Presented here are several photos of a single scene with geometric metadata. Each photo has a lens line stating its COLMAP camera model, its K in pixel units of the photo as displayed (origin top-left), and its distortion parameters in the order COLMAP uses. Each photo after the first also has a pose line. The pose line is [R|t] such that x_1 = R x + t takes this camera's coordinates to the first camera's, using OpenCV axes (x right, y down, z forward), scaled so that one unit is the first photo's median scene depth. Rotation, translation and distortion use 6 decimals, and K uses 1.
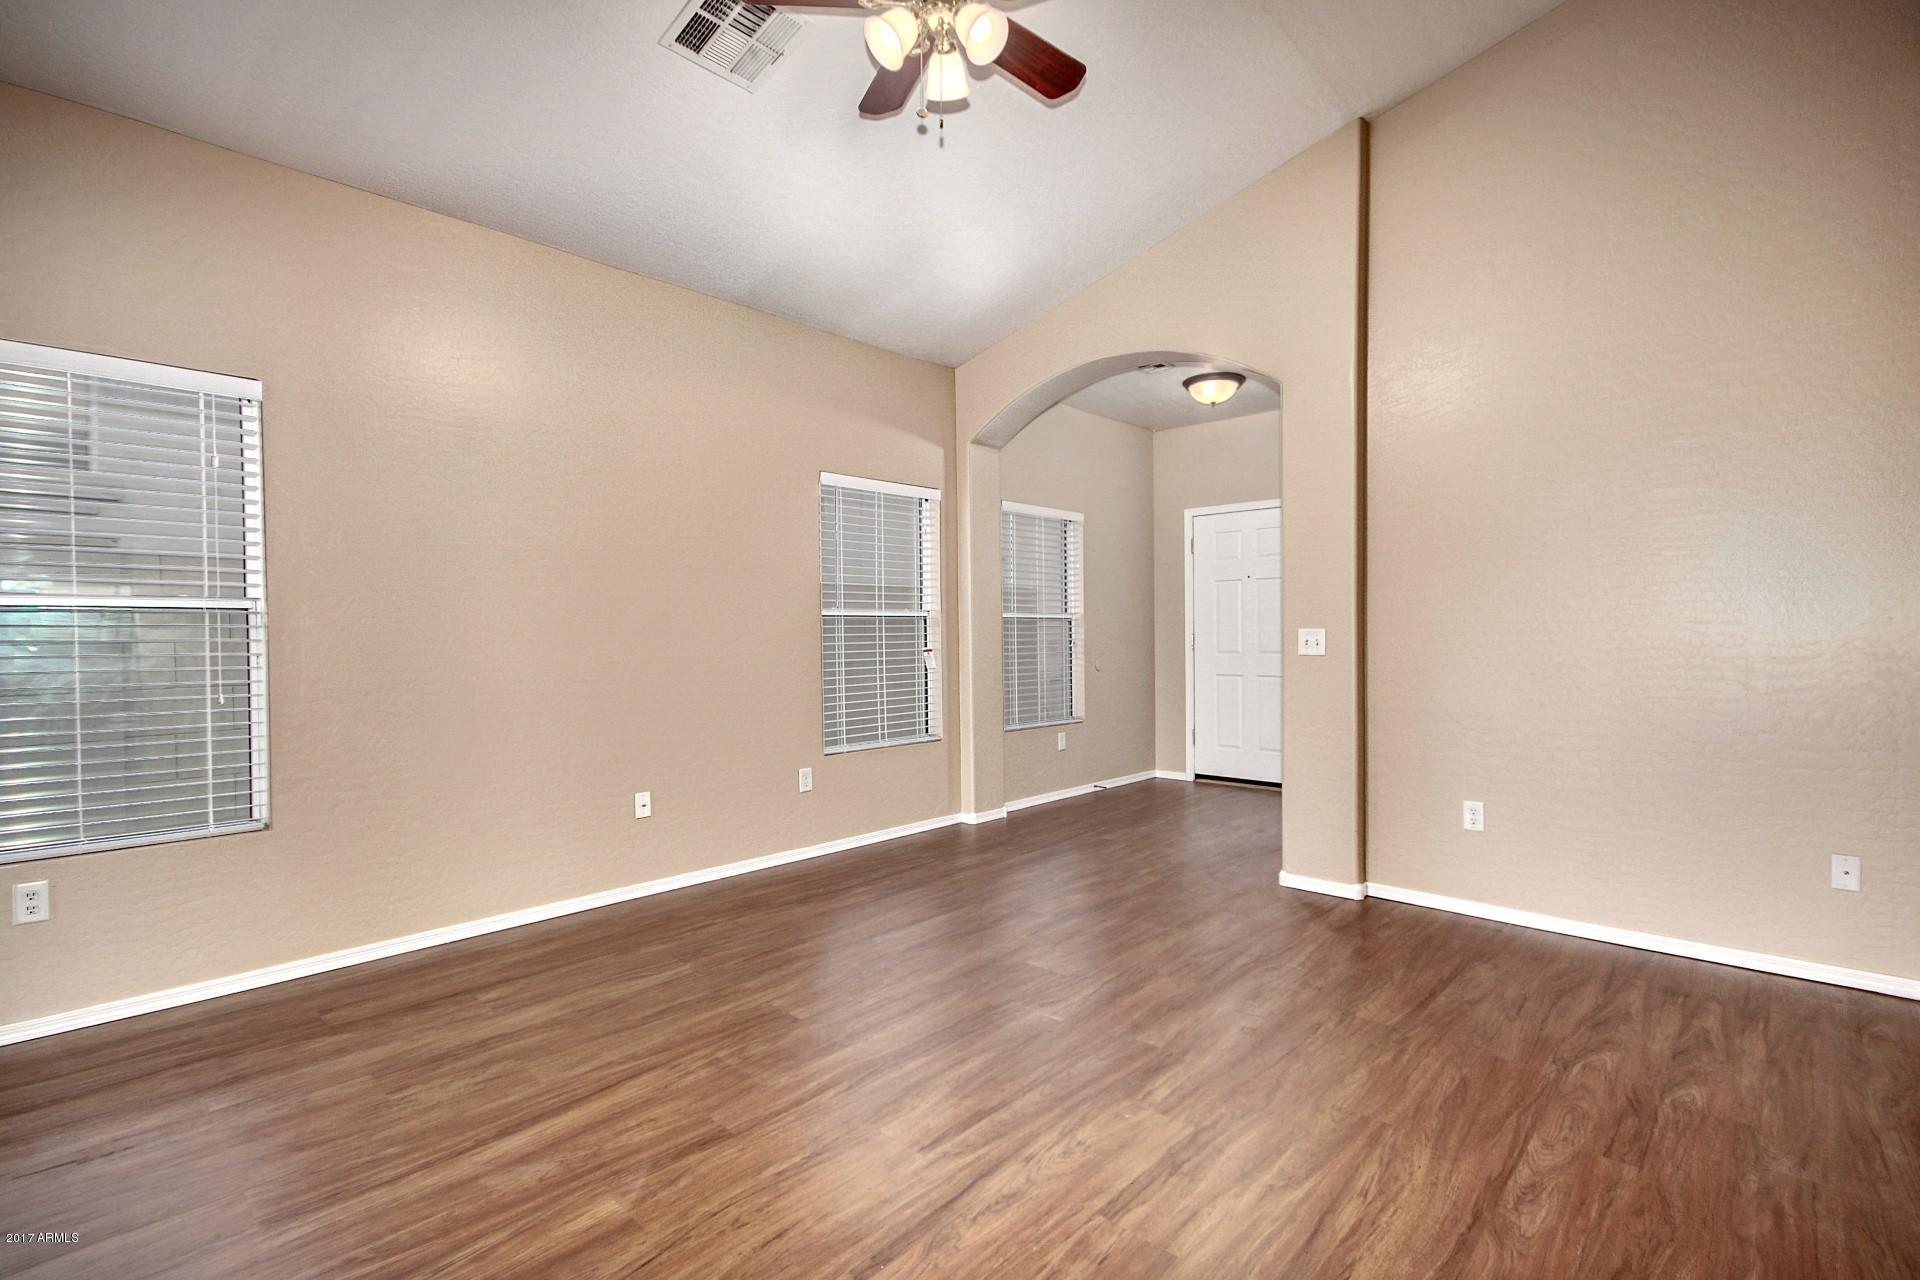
lens RADIAL K [[883.1, 0, 983.8], [0, 883.1, 645.9], [0, 0, 1]] dist [0.002449, -0.000060]
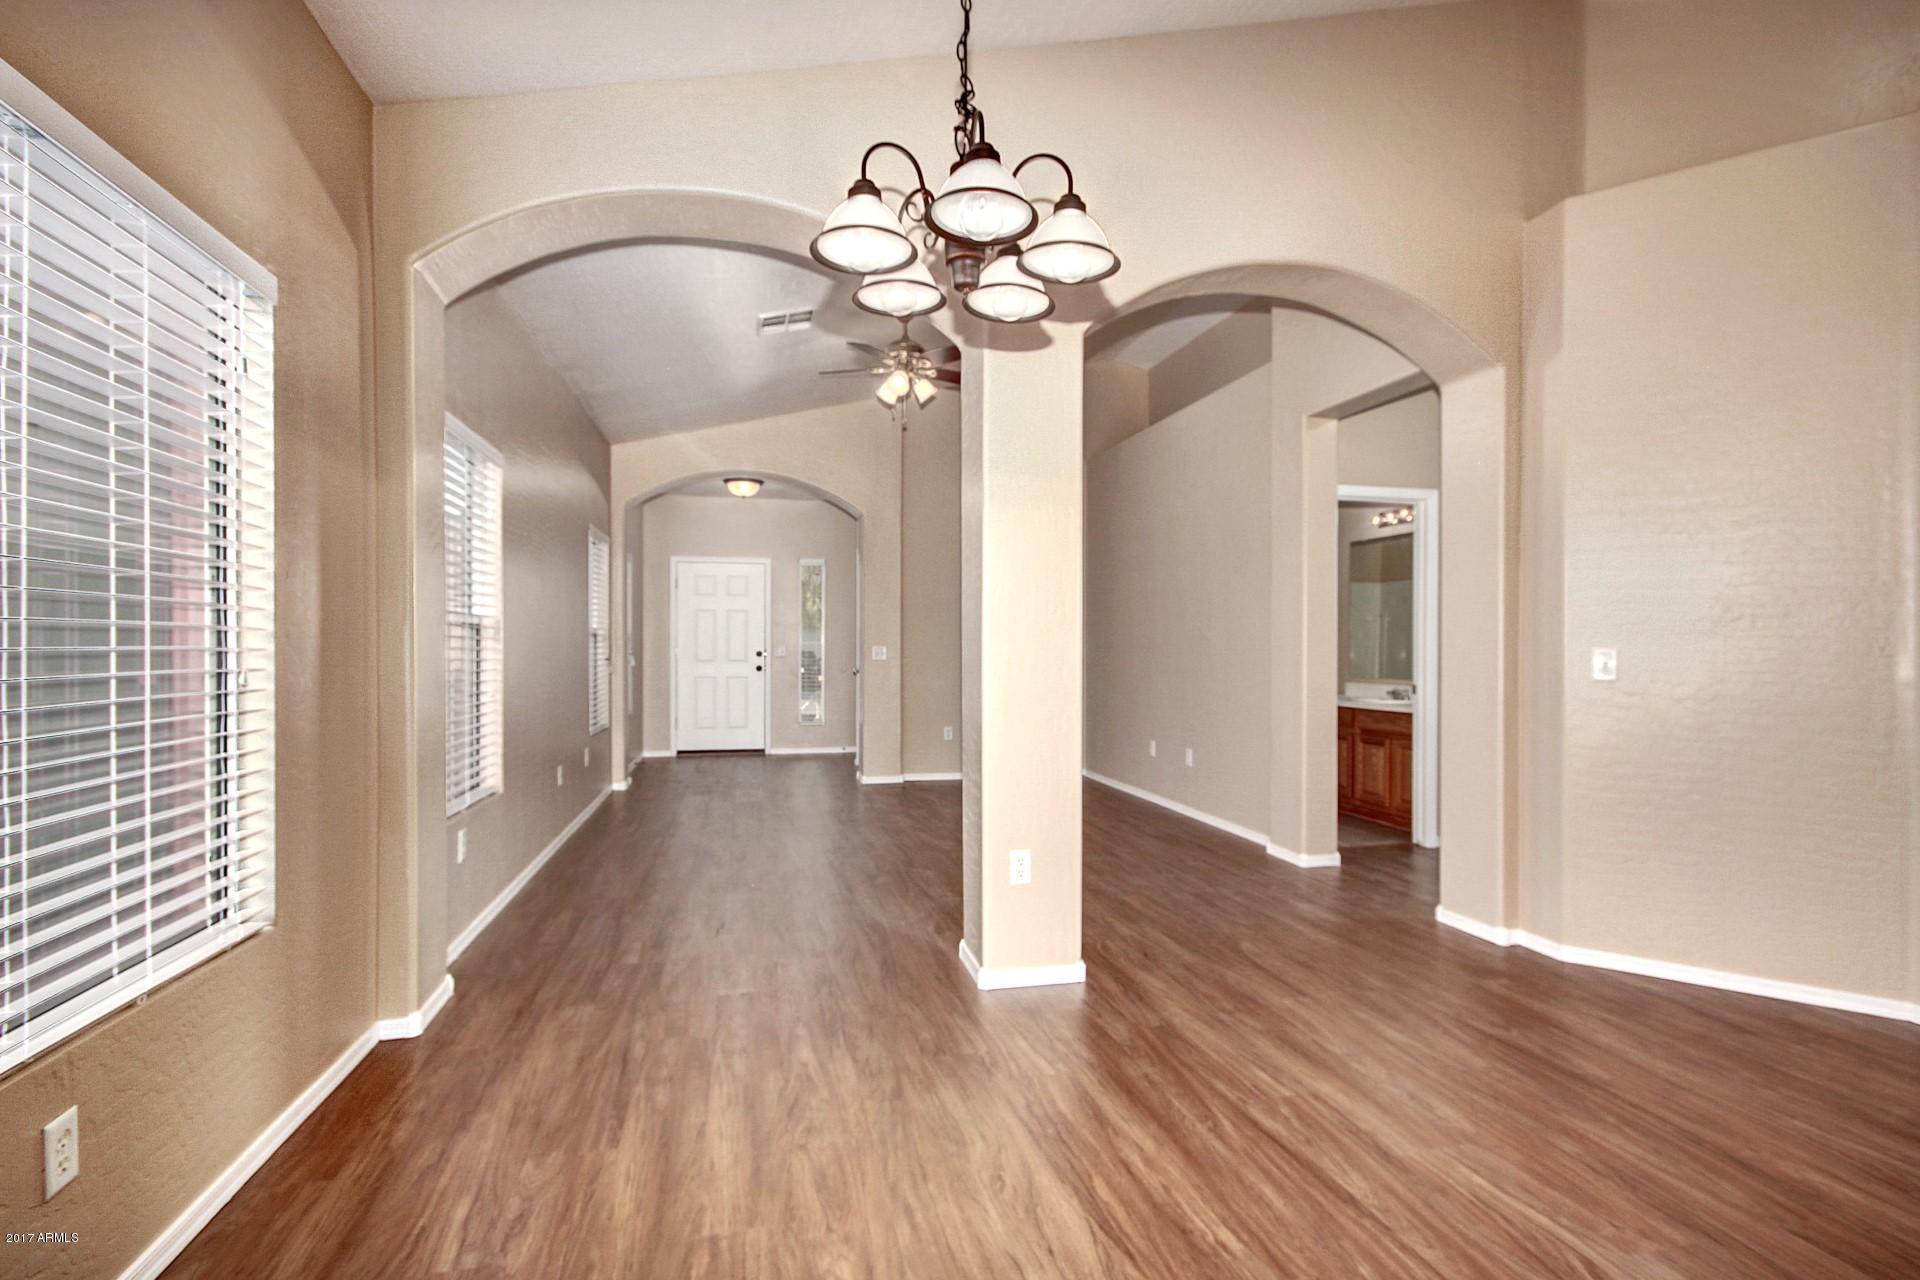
lens RADIAL K [[892.8, 0, 967.1], [0, 892.8, 647.9], [0, 0, 1]] dist [-0.000321, -0.000297]
pose [[0.565770, 0.008391, 0.824520, -1.732860], [0.002434, 0.999927, -0.011847, 0.011507], [-0.824559, 0.008709, 0.565708, -0.390861]]
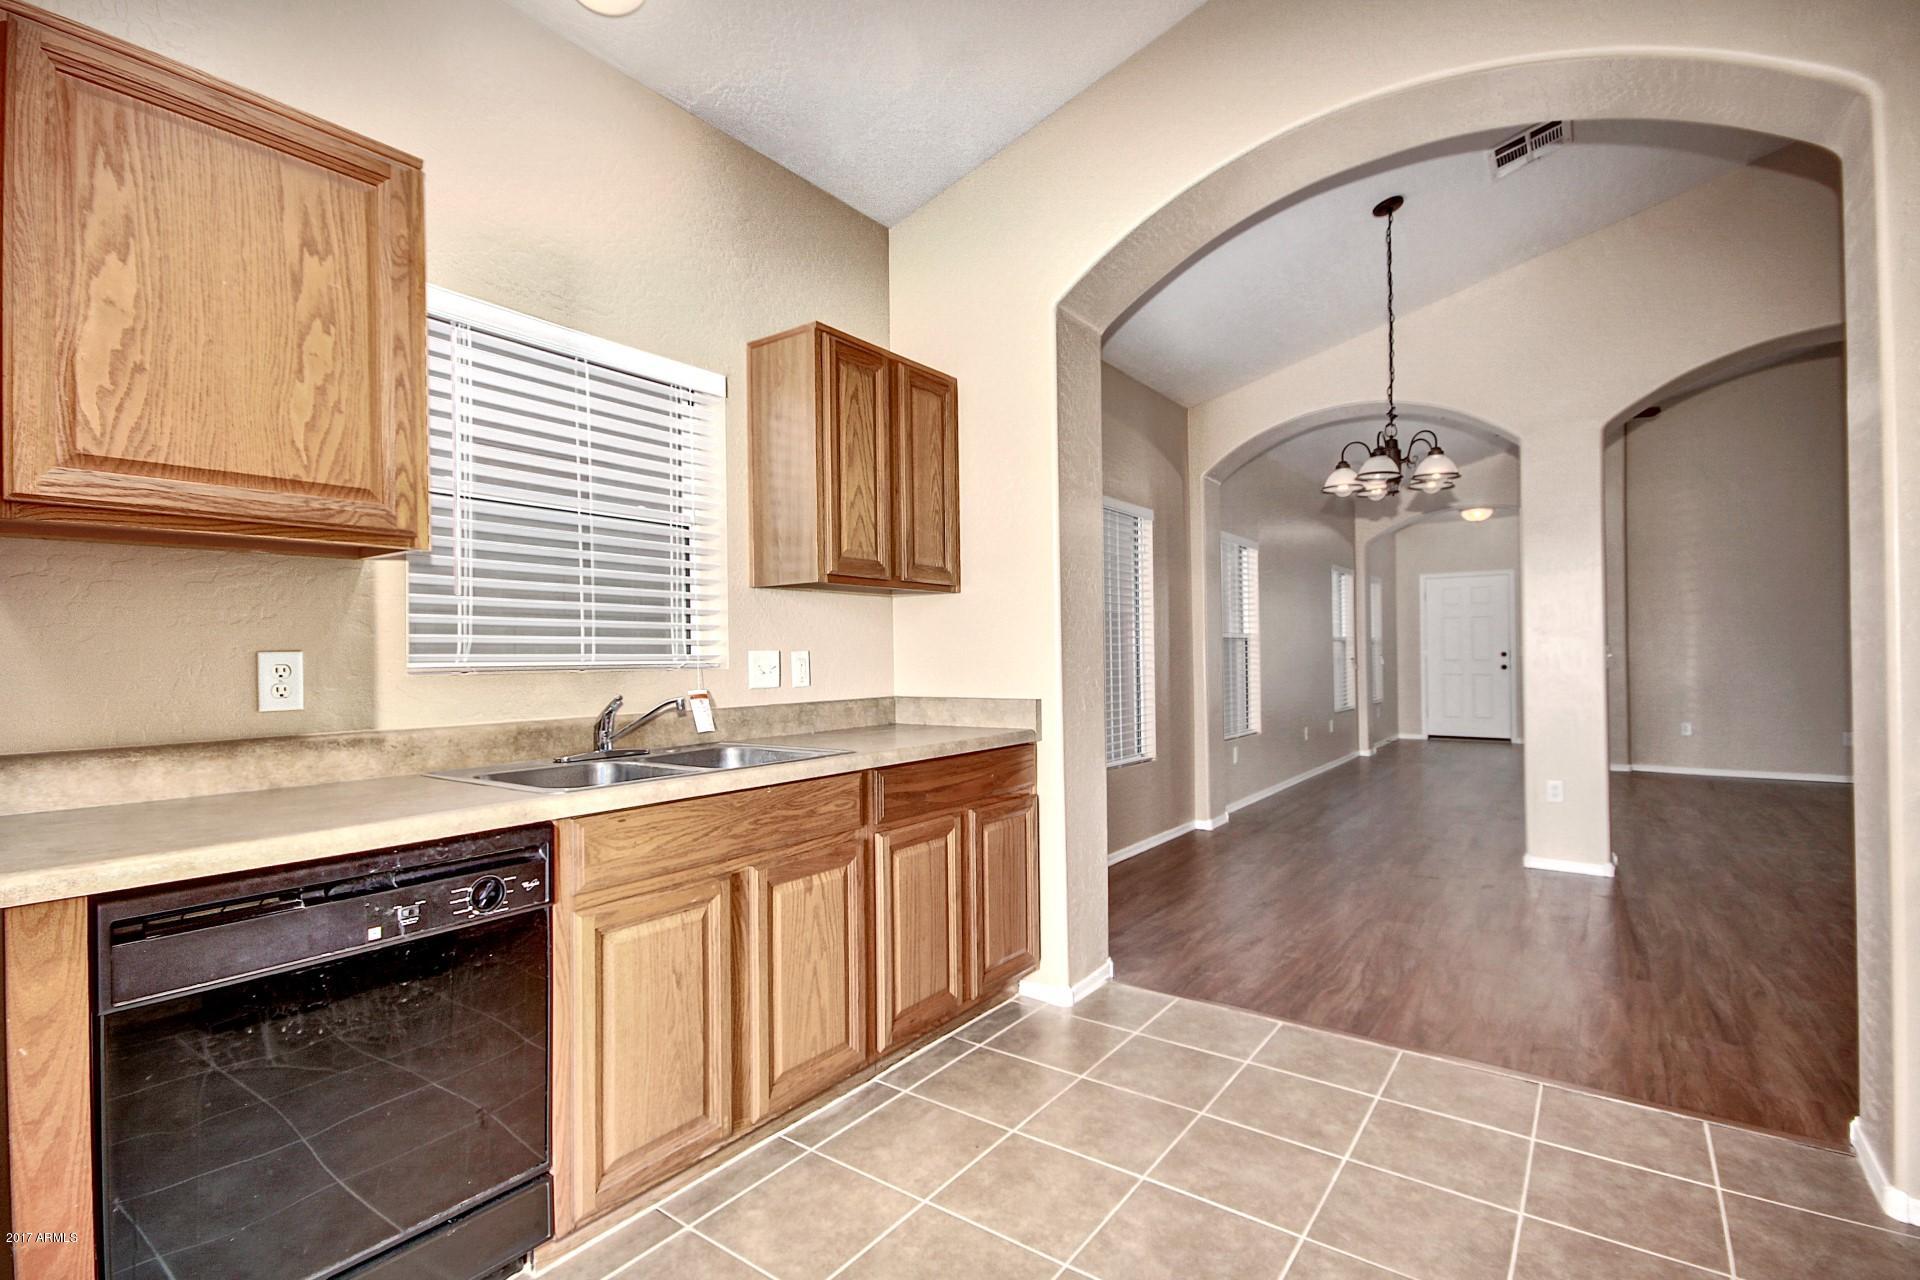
lens RADIAL K [[875.5, 0, 954.9], [0, 875.5, 654.5], [0, 0, 1]] dist [0.001010, -0.000092]
pose [[0.996552, -0.007882, 0.082596, -2.073844], [0.009070, 0.999861, -0.014017, 0.027954], [-0.082474, 0.014718, 0.996485, -1.475954]]
